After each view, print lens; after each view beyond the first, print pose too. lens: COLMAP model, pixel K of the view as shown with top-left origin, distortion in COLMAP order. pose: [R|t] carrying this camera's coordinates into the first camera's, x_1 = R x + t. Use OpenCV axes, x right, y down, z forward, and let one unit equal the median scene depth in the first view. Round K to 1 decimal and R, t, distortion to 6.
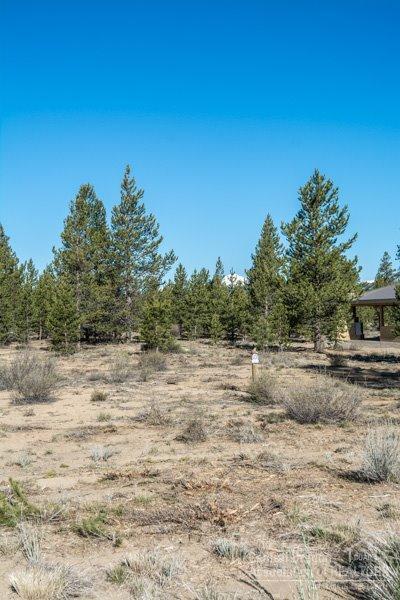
lens RADIAL K [[697.0, 0, 201.2], [0, 697.0, 299.1], [0, 0, 1]] dist [-0.030112, 0.000000]
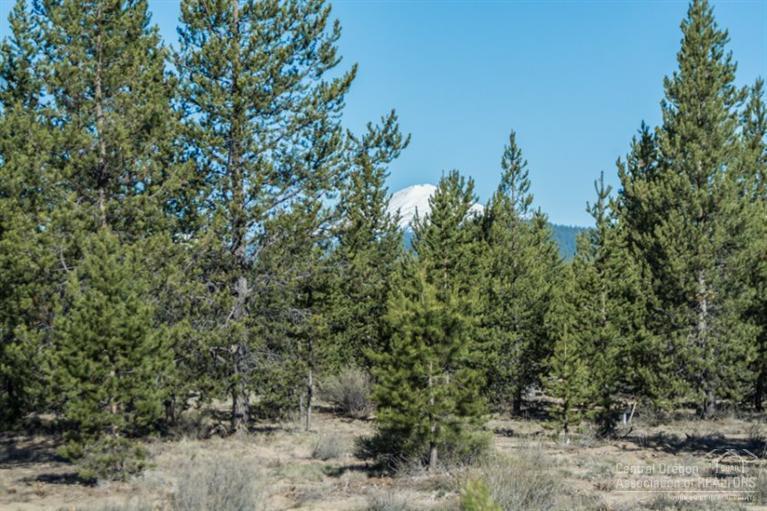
lens RADIAL K [[2497.8, 0, 384.4], [0, 2497.8, 255.0], [0, 0, 1]] dist [-0.055386, 0.000000]
pose [[0.999427, -0.007905, 0.032919, -0.078069], [0.008175, 0.999934, -0.008084, -0.002677], [-0.032853, 0.008348, 0.999425, -0.040755]]
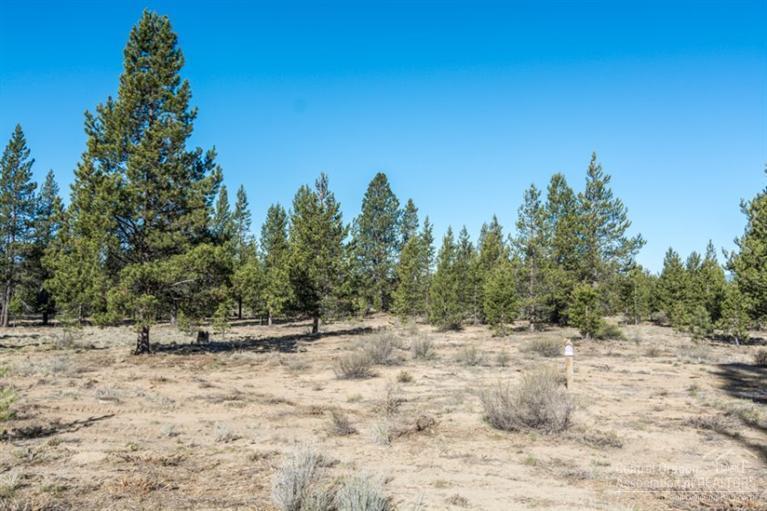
lens RADIAL K [[629.2, 0, 382.6], [0, 629.2, 256.5], [0, 0, 1]] dist [-0.008072, 0.000996]
pose [[0.865438, -0.009508, -0.500927, 0.086172], [-0.011261, 0.999198, -0.038421, -0.000659], [0.500890, 0.038892, 0.864637, 0.055068]]
